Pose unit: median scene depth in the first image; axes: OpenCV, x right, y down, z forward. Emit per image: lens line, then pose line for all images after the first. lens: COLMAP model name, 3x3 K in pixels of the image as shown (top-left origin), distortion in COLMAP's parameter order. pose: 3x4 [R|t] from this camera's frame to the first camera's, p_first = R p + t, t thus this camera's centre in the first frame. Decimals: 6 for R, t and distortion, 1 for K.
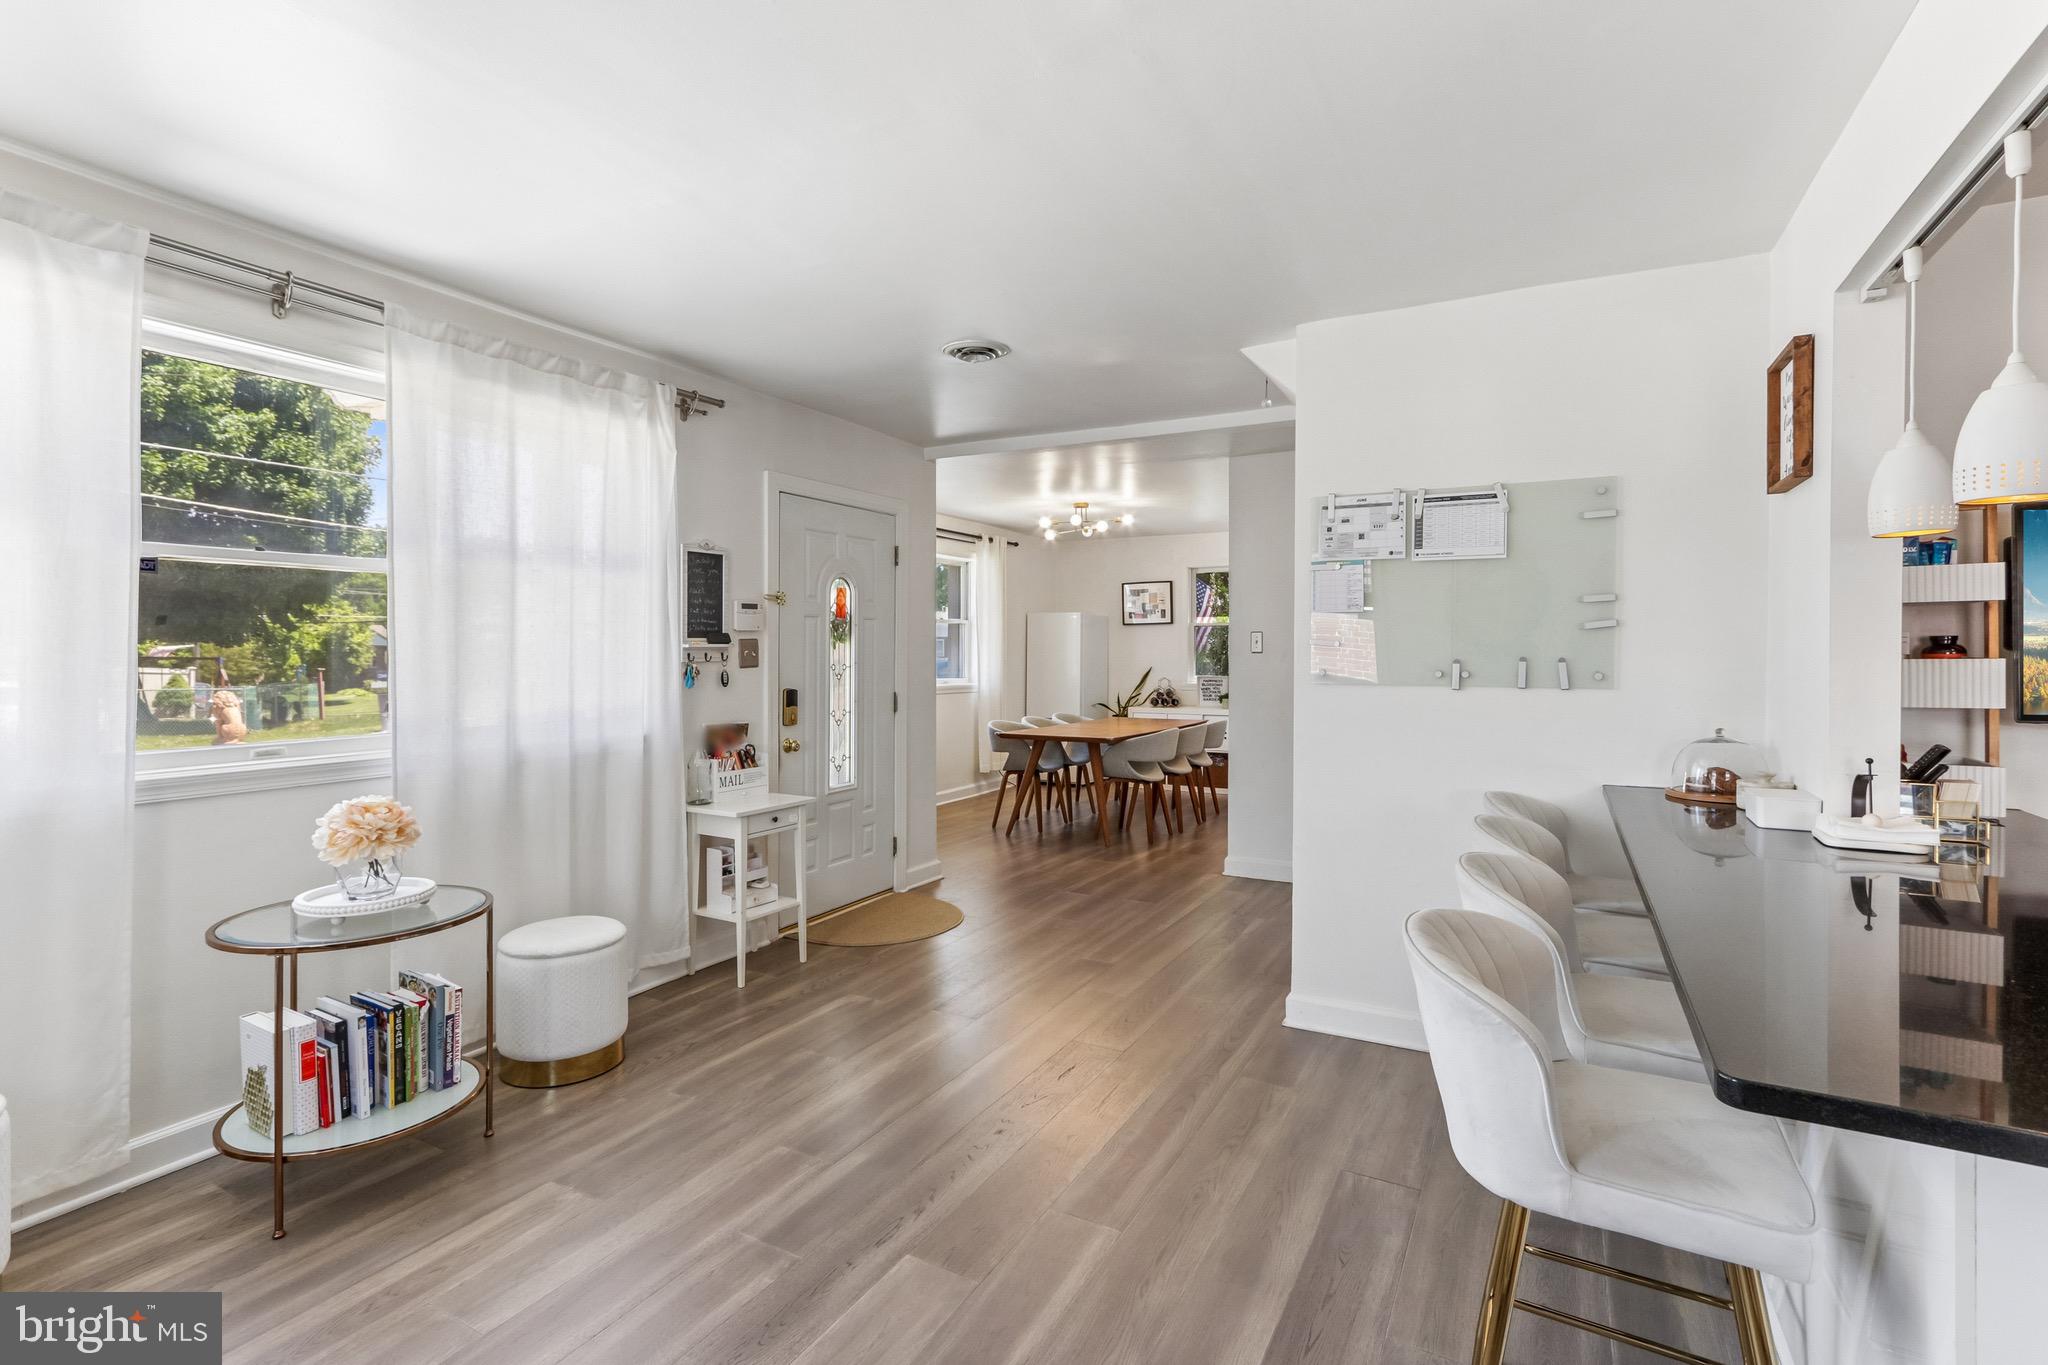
lens RADIAL K [[968.7, 0, 1010.8], [0, 968.7, 661.2], [0, 0, 1]] dist [-0.006235, 0.005272]
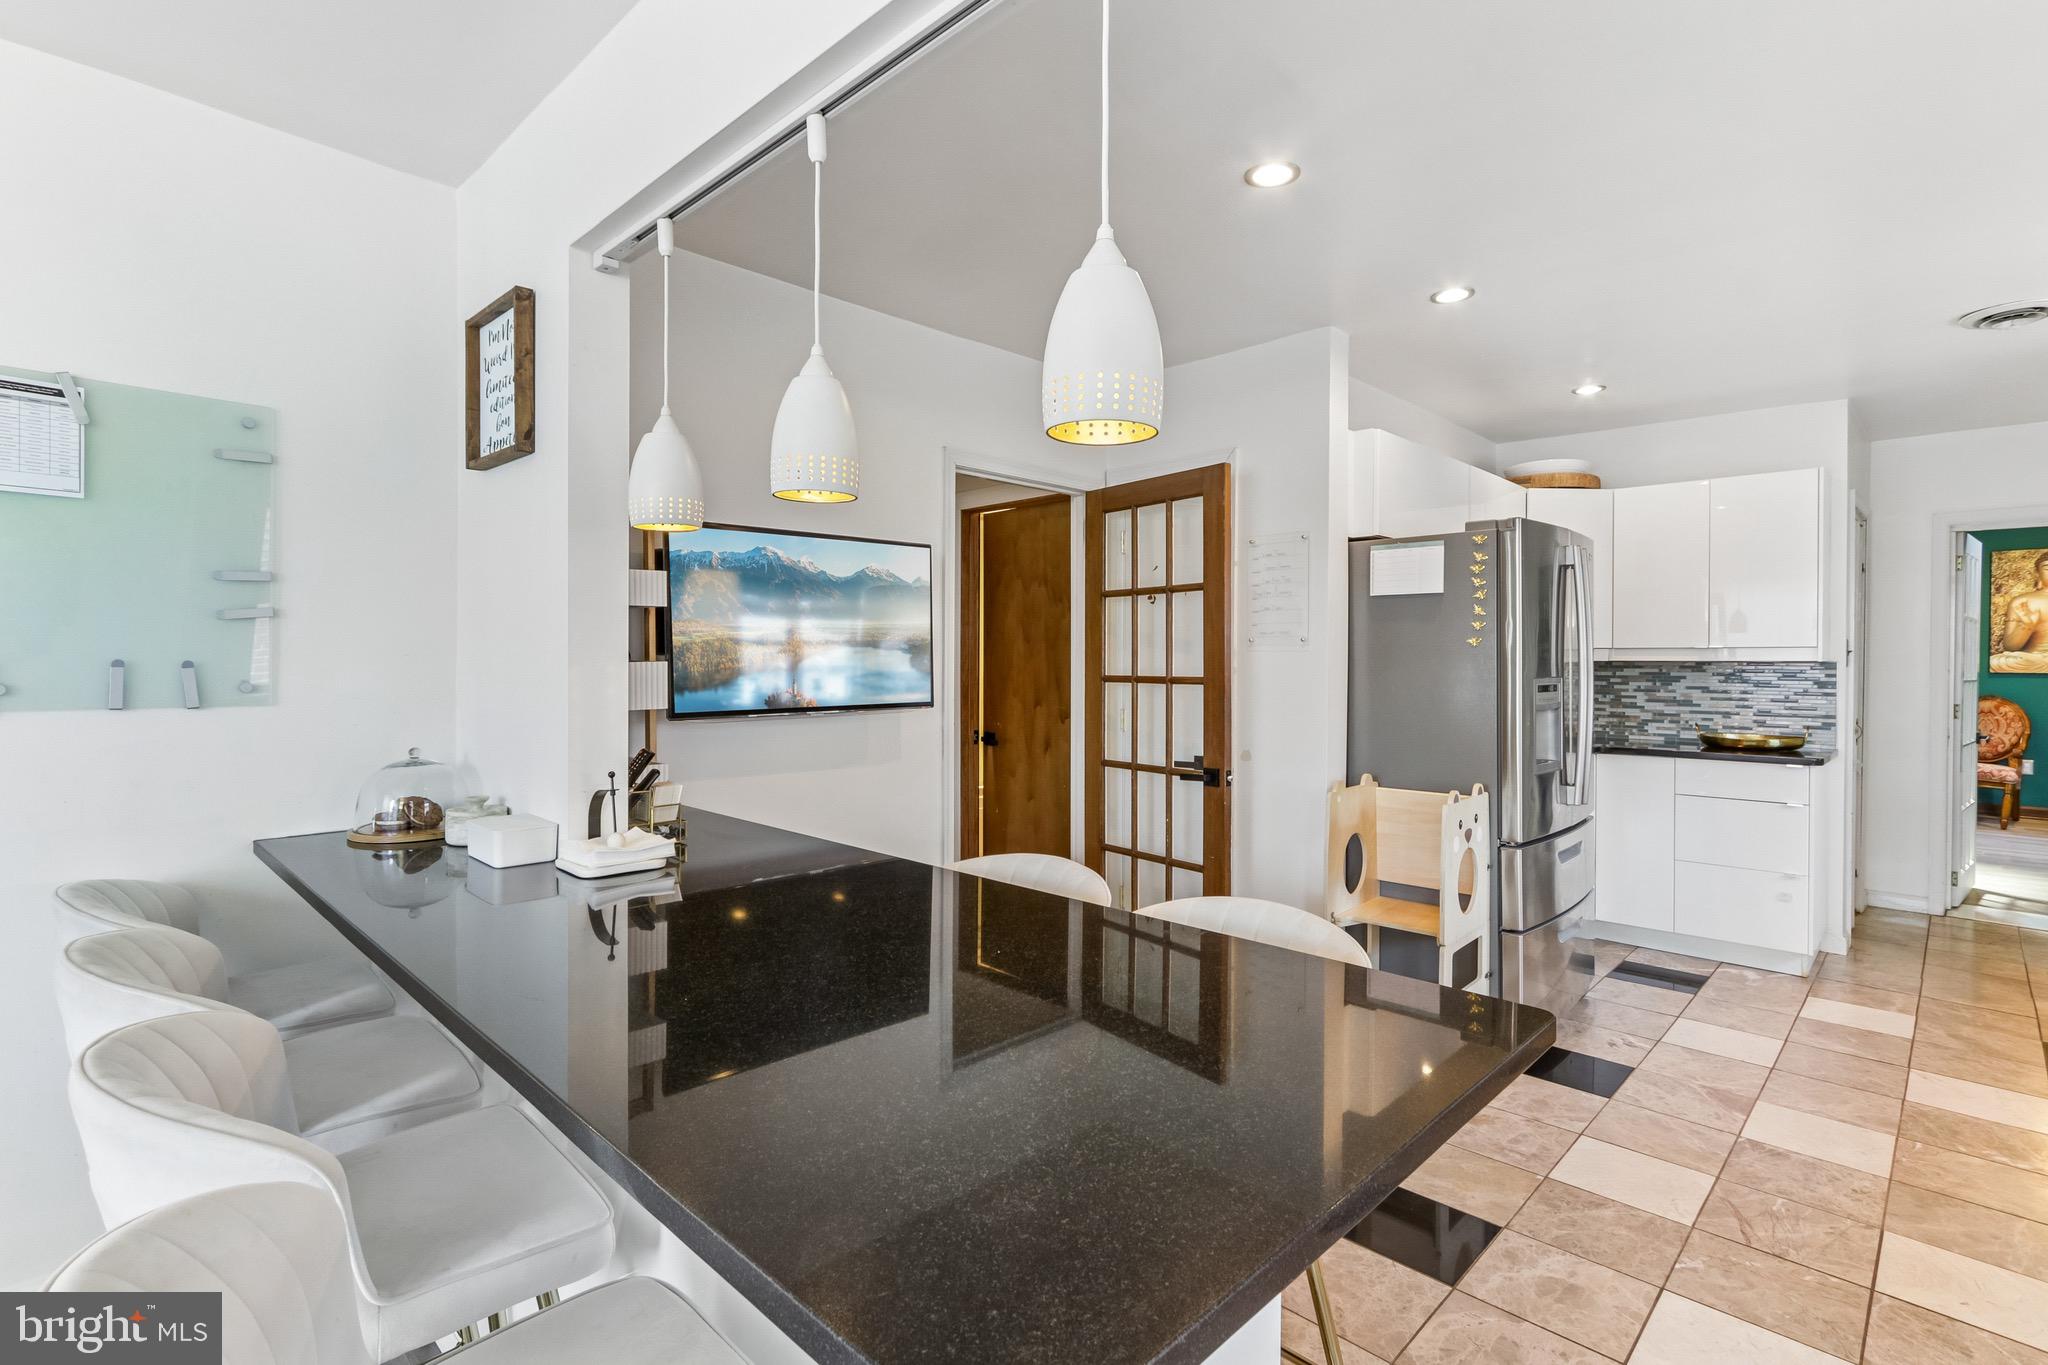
lens RADIAL K [[968.7, 0, 1006.6], [0, 968.7, 664.4], [0, 0, 1]] dist [-0.006235, 0.005272]
pose [[0.270077, -0.005349, 0.962824, 0.058409], [0.004310, 0.999981, 0.004347, -0.001277], [-0.962829, 0.002976, 0.270095, 0.203856]]
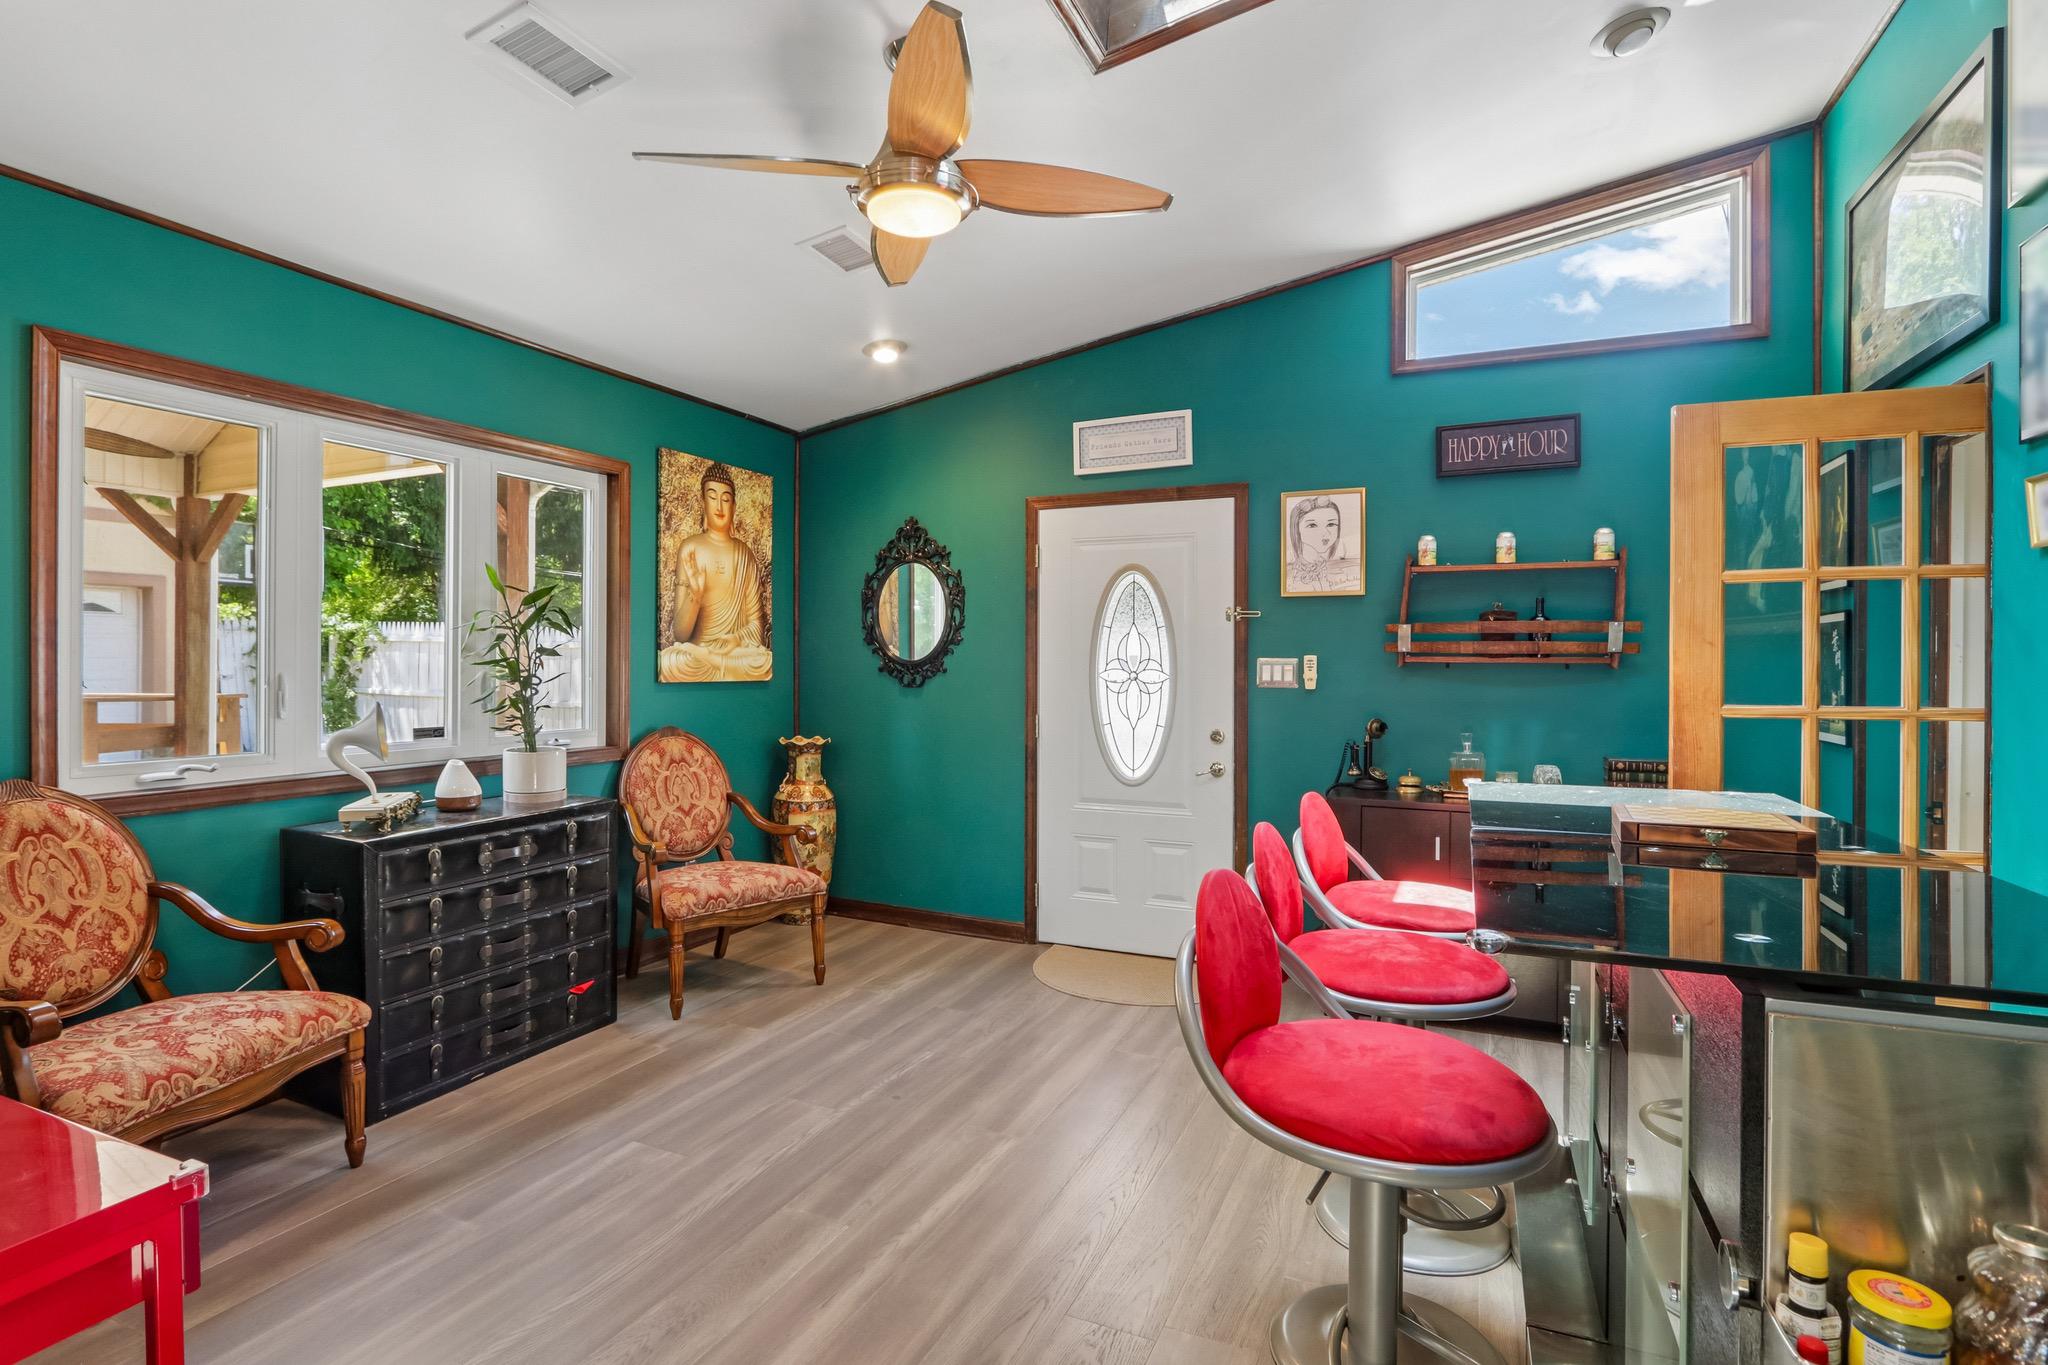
lens RADIAL K [[1044.7, 0, 1007.7], [0, 1044.7, 661.0], [0, 0, 1]] dist [0.018352, 0.000550]
pose [[-0.997064, -0.005761, -0.076353, 2.244170], [-0.006303, 0.999957, 0.006870, 0.000255], [0.076310, 0.007331, -0.997057, -0.077593]]
